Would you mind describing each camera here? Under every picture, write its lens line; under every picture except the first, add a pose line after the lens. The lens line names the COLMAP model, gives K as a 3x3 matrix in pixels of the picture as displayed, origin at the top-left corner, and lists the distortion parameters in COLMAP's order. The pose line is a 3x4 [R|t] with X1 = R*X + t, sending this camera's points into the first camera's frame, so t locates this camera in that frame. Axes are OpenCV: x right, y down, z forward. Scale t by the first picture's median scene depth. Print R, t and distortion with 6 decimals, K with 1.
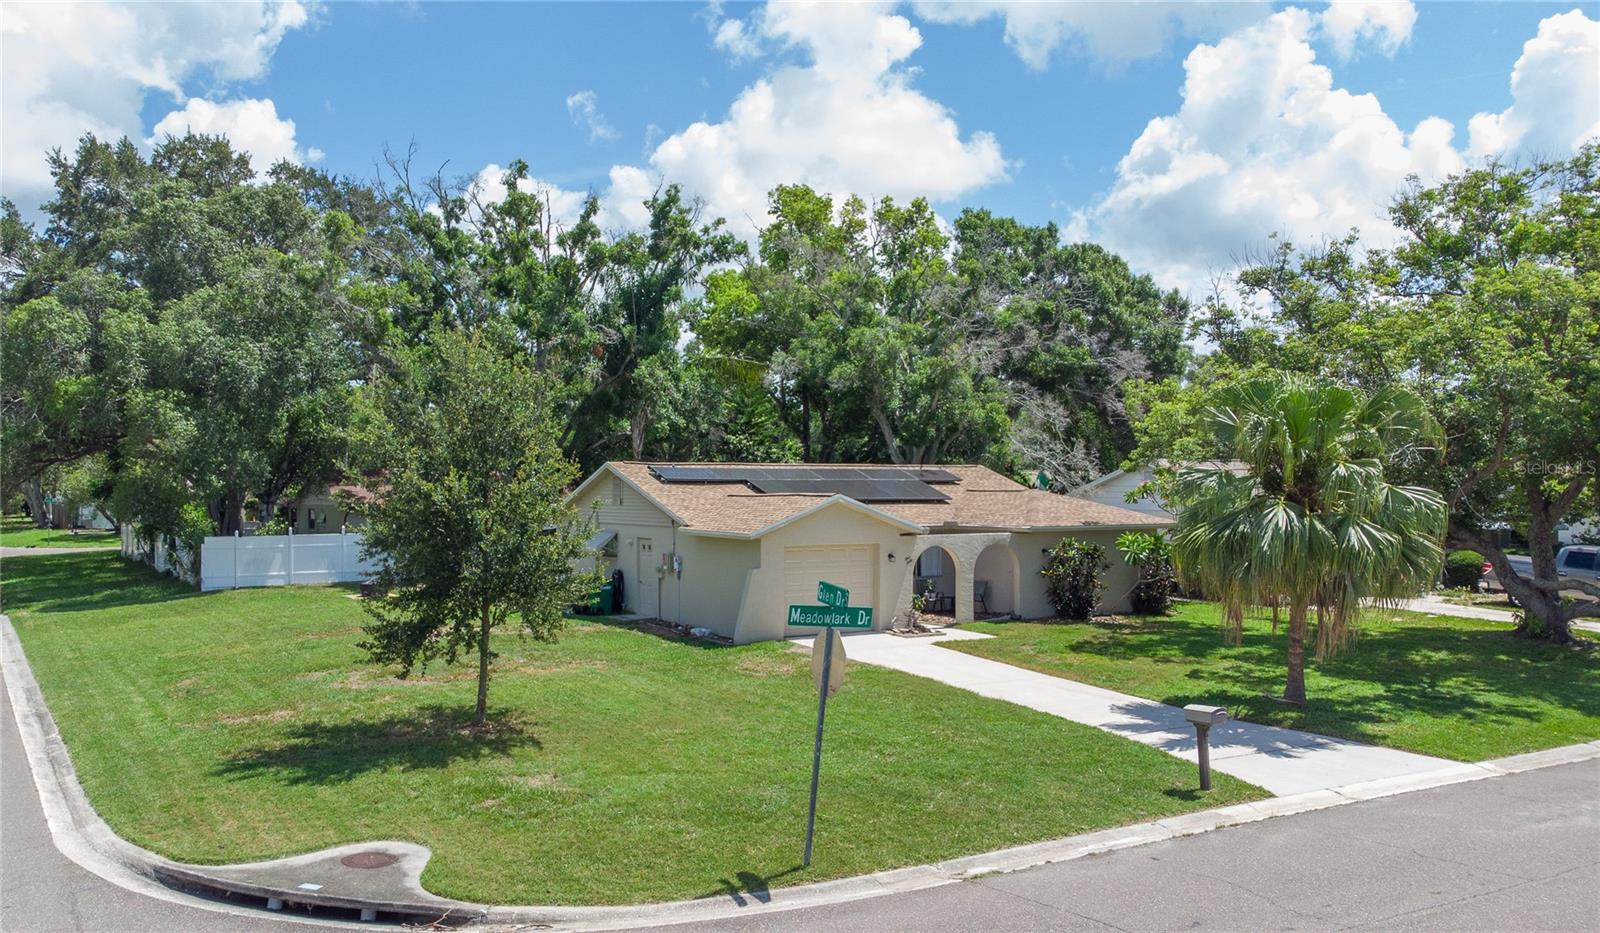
lens RADIAL K [[1314.3, 0, 706.5], [0, 1314.3, 468.7], [0, 0, 1]] dist [0.014002, -0.000268]
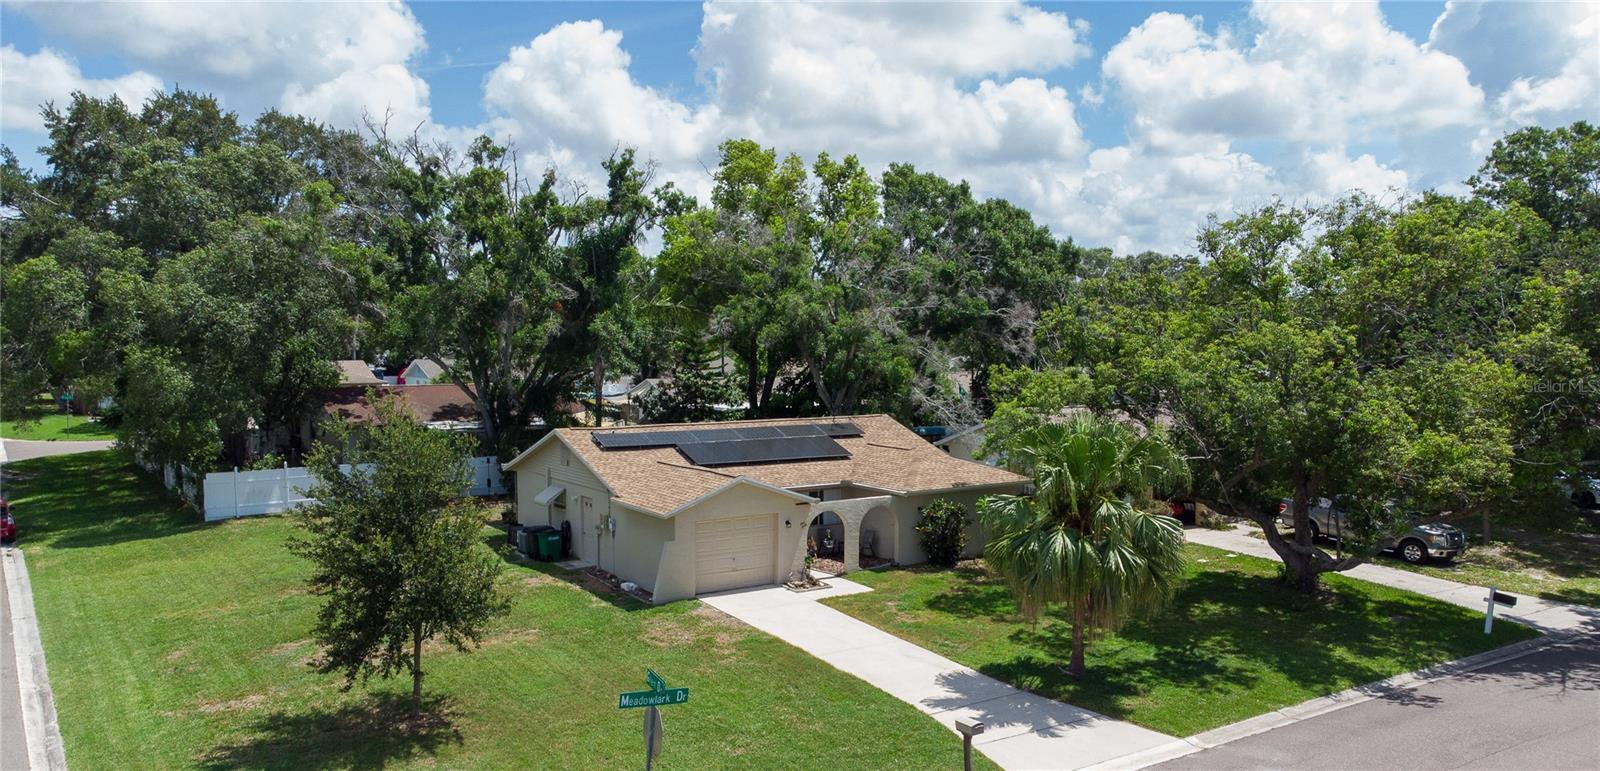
lens RADIAL K [[1198.5, 0, 801.8], [0, 1198.5, 423.1], [0, 0, 1]] dist [-0.011028, 0.085012]
pose [[0.997160, -0.004080, 0.075207, 0.050662], [-0.003050, 0.995525, 0.094452, -0.090604], [-0.075256, -0.094413, 0.992685, -0.055301]]
